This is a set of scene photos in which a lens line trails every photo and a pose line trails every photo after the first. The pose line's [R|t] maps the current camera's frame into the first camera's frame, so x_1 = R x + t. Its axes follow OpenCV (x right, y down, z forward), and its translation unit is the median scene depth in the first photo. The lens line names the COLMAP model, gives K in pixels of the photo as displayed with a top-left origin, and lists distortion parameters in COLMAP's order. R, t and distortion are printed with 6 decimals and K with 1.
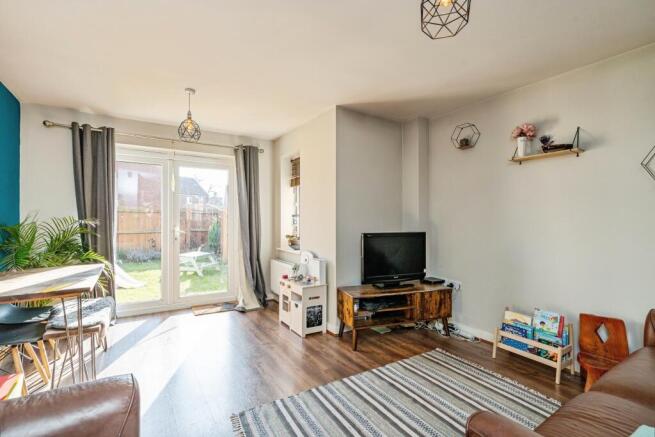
lens RADIAL K [[305.2, 0, 328.4], [0, 305.2, 221.3], [0, 0, 1]] dist [-0.001406, -0.001502]
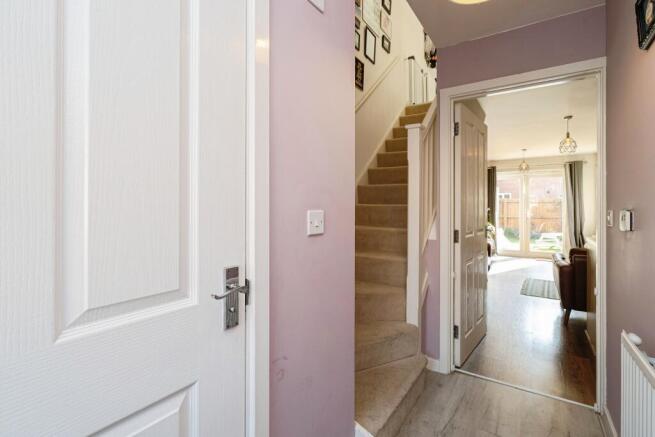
lens RADIAL K [[305.2, 0, 343.3], [0, 305.2, 202.1], [0, 0, 1]] dist [-0.001406, -0.001502]
pose [[0.438174, -0.009710, -0.898838, 0.875567], [-0.007277, 0.999871, -0.014350, -0.008091], [0.898861, 0.012829, 0.438046, -1.051726]]
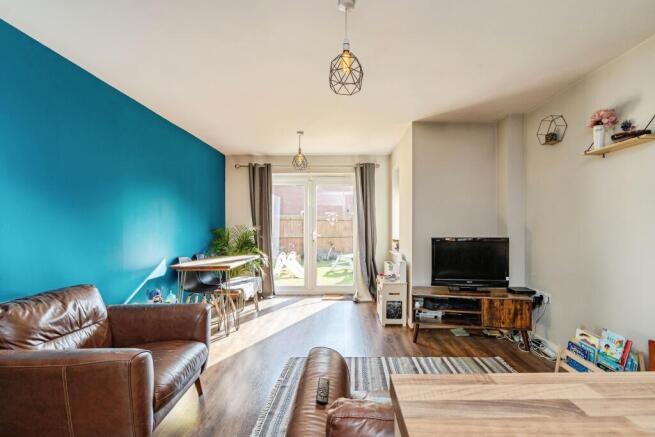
lens RADIAL K [[305.2, 0, 338.5], [0, 305.2, 230.6], [0, 0, 1]] dist [-0.001406, -0.001502]
pose [[0.848543, 0.002439, -0.529121, 0.383093], [0.002771, 0.999955, 0.009053, 0.003282], [0.529120, -0.009149, 0.848498, -0.078957]]
